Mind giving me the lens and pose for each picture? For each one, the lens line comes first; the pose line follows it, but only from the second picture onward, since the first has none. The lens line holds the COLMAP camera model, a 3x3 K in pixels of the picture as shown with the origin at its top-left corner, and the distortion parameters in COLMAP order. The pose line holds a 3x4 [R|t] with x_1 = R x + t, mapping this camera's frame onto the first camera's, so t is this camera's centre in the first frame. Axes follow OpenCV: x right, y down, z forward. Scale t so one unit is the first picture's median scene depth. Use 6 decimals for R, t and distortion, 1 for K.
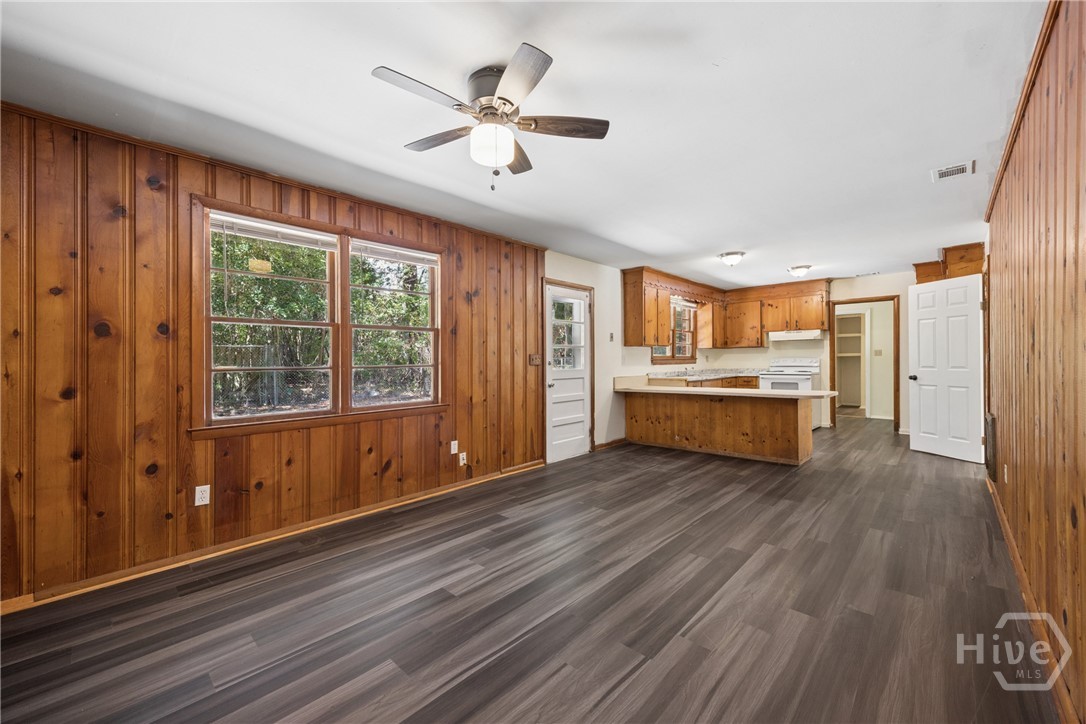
lens RADIAL K [[427.1, 0, 545.0], [0, 427.1, 359.2], [0, 0, 1]] dist [0.000219, 0.000116]
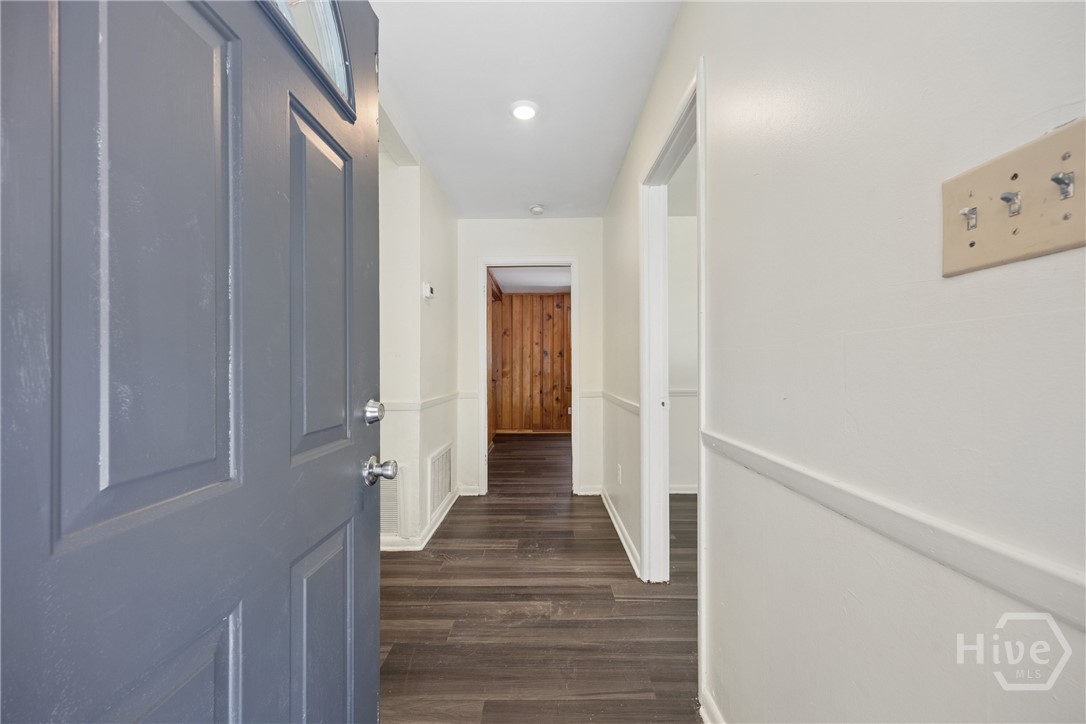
lens RADIAL K [[417.2, 0, 542.8], [0, 417.2, 365.8], [0, 0, 1]] dist [0.000616, 0.000105]
pose [[0.682321, 0.004481, -0.731039, 0.729555], [-0.002098, 0.999989, 0.004171, 0.002033], [0.731050, -0.001312, 0.682323, -0.682342]]
